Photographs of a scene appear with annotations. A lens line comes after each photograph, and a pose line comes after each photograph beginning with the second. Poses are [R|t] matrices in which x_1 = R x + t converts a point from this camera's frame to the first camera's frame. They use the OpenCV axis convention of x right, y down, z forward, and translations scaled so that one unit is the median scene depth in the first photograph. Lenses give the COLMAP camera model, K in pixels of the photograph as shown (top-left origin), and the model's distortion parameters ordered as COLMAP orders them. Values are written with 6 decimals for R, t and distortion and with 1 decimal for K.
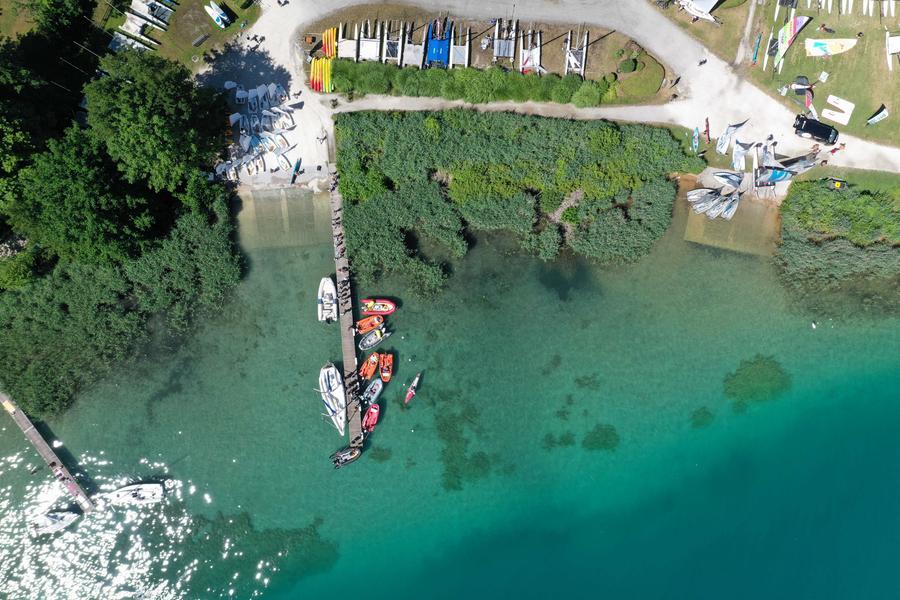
lens RADIAL K [[710.7, 0, 450.5], [0, 710.7, 302.0], [0, 0, 1]] dist [0.000928, 0.010826]
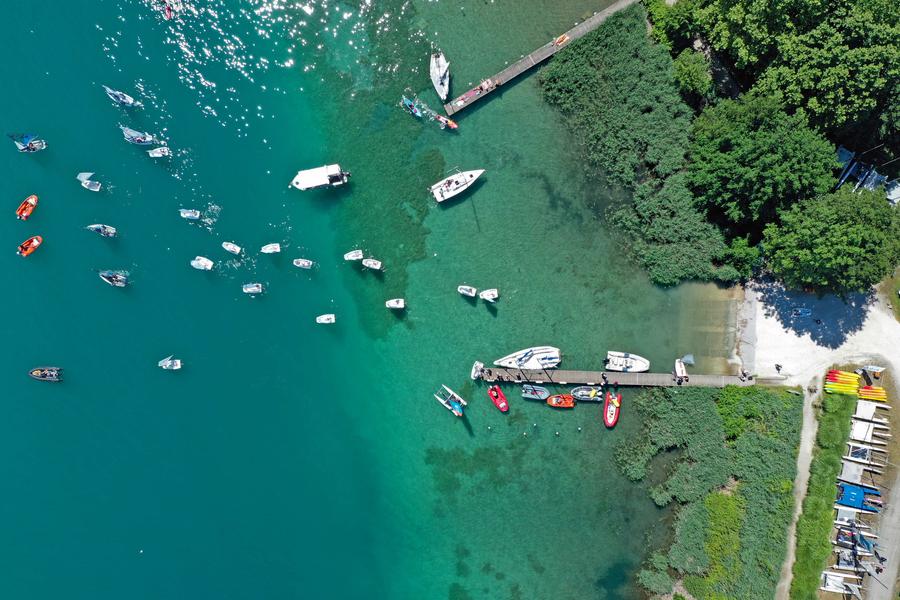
lens RADIAL K [[710.7, 0, 450.5], [0, 710.7, 302.0], [0, 0, 1]] dist [0.000928, 0.010826]
pose [[-0.112668, 0.993492, 0.016713, -0.250531], [-0.993554, -0.112855, 0.010695, 0.250647], [0.012512, -0.015400, 0.999803, -0.042613]]
